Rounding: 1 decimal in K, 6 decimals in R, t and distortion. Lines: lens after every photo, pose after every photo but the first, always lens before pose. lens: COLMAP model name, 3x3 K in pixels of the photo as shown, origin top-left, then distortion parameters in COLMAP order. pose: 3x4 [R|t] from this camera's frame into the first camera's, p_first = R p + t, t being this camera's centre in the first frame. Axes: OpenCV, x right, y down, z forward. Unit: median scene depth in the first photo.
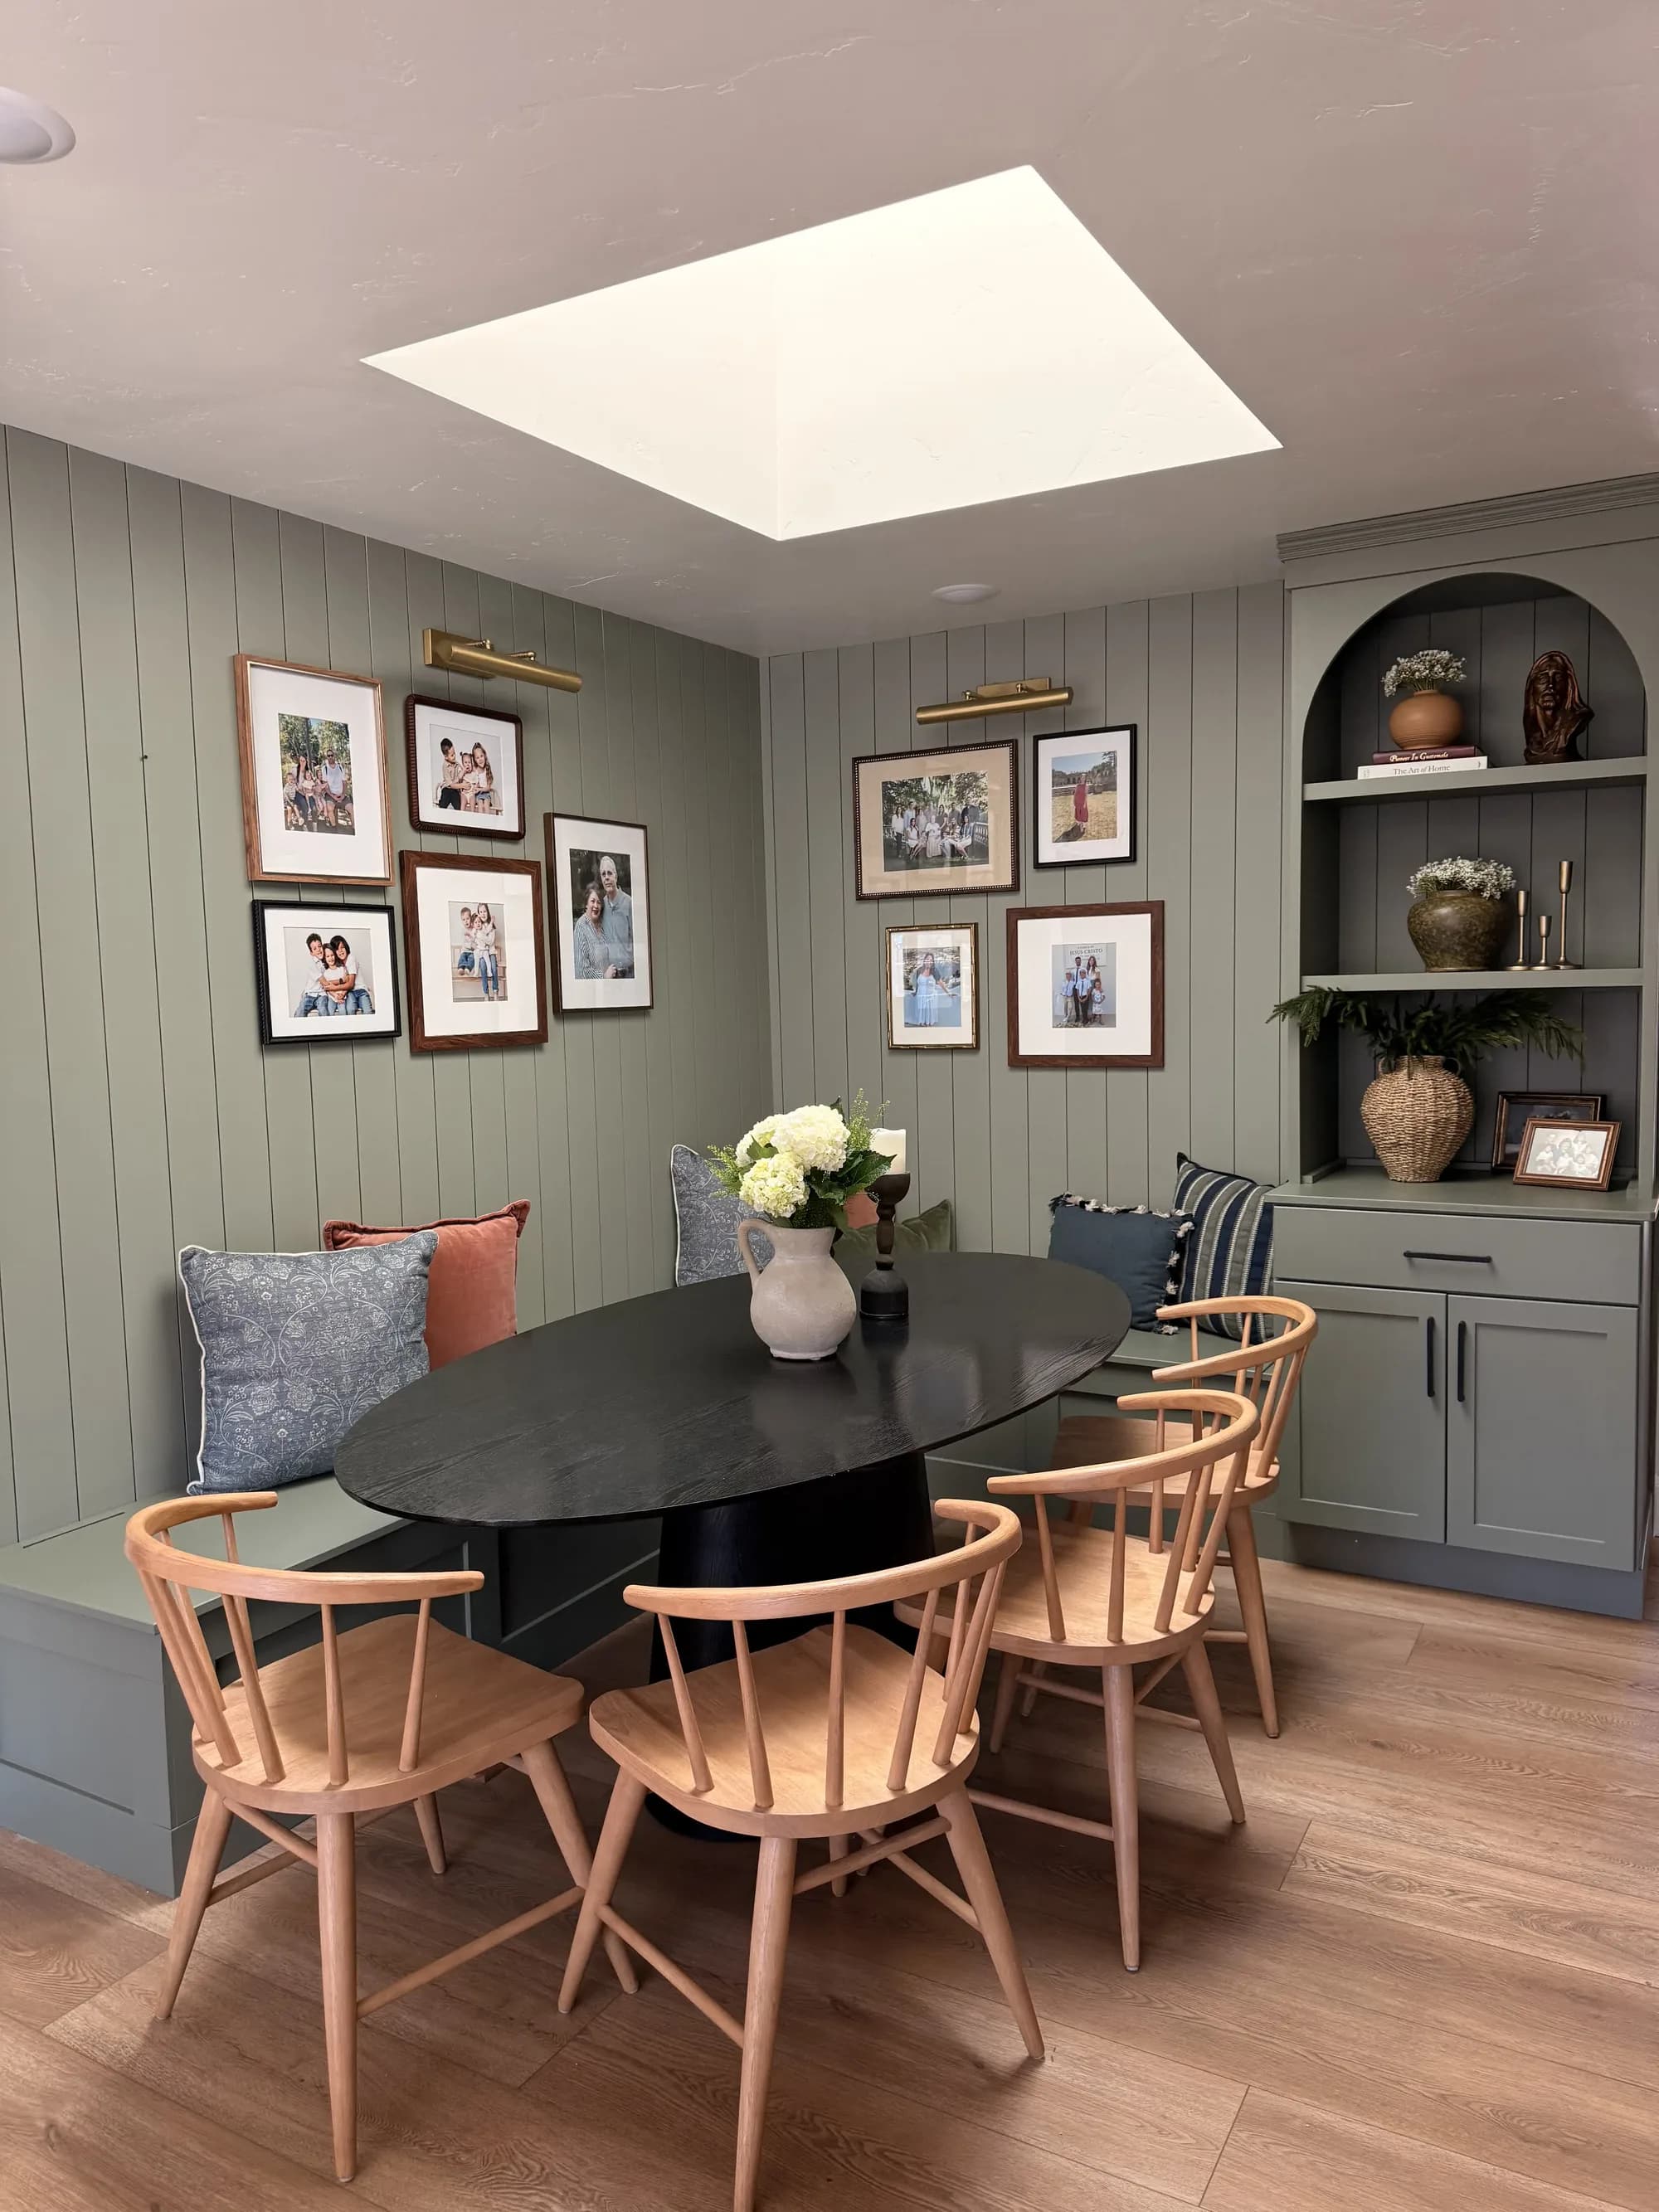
lens RADIAL K [[1574.9, 0, 829.5], [0, 1574.9, 1106.0], [0, 0, 1]] dist [0.201502, -0.320956]
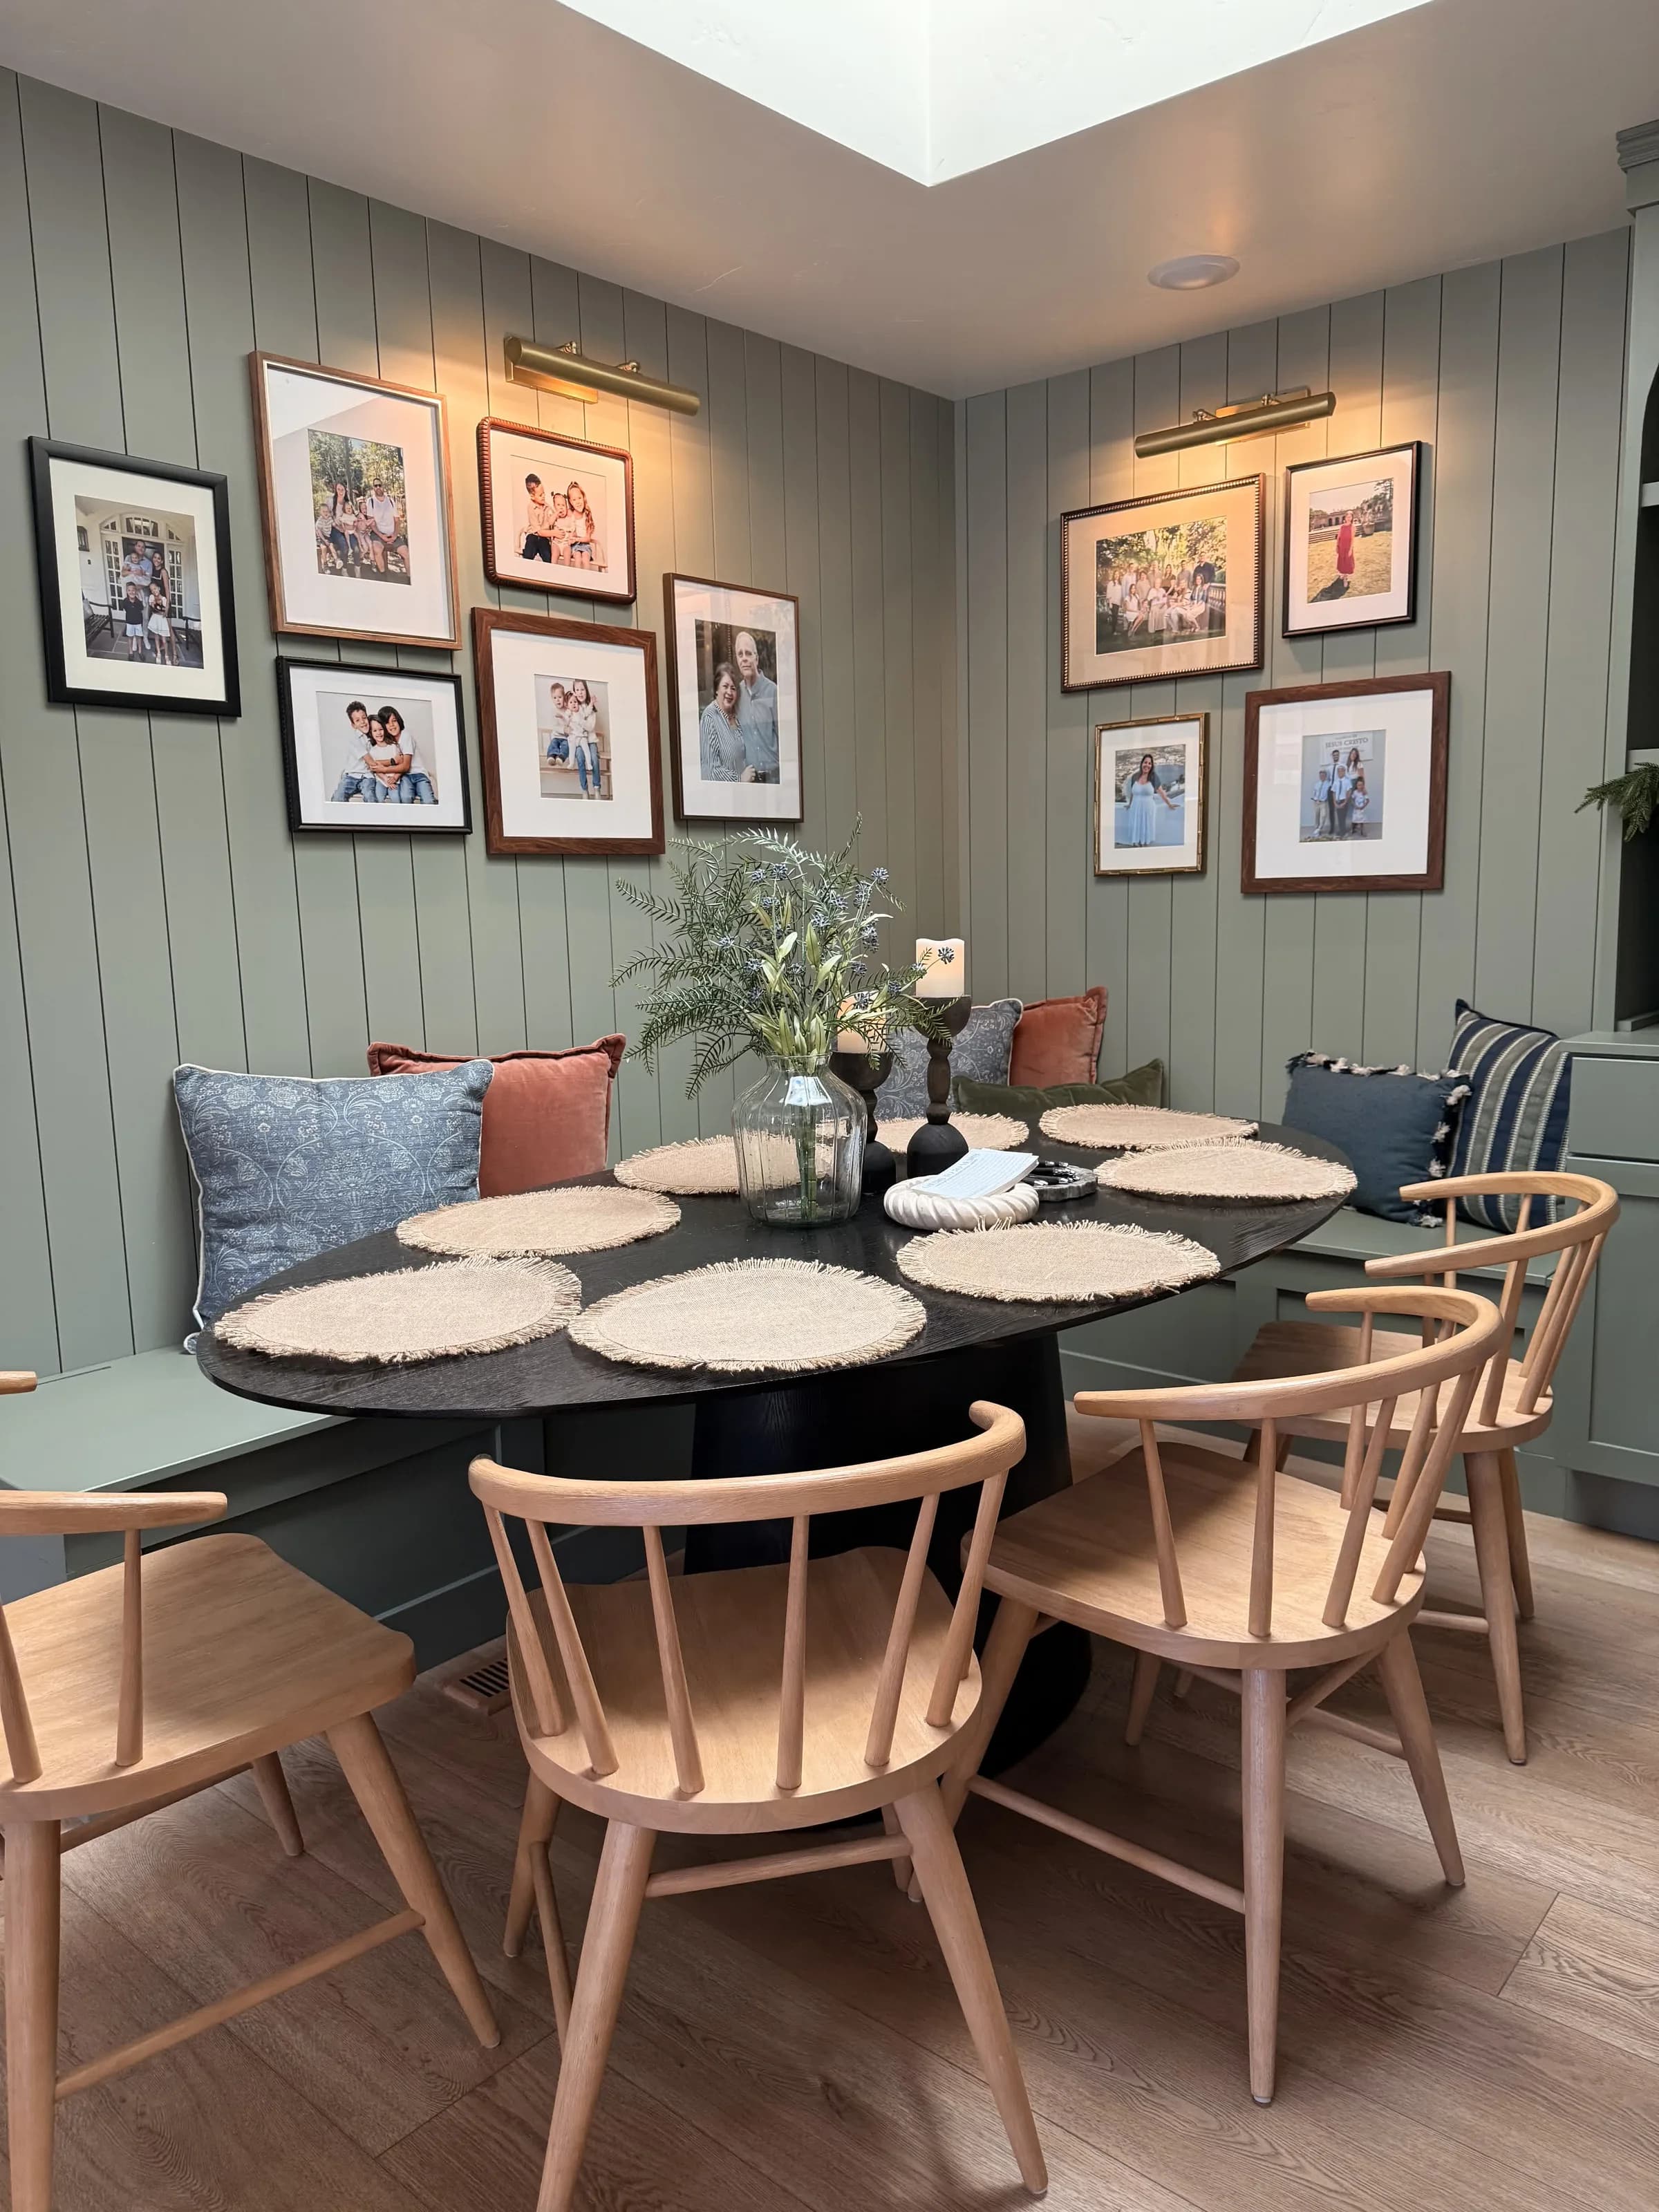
lens RADIAL K [[1599.7, 0, 829.5], [0, 1599.7, 1106.0], [0, 0, 1]] dist [0.060751, -0.082618]
pose [[0.982500, 0.026663, -0.184345, 0.074007], [-0.015338, 0.997921, 0.062591, 0.042176], [0.185630, -0.058668, 0.980867, 0.191180]]
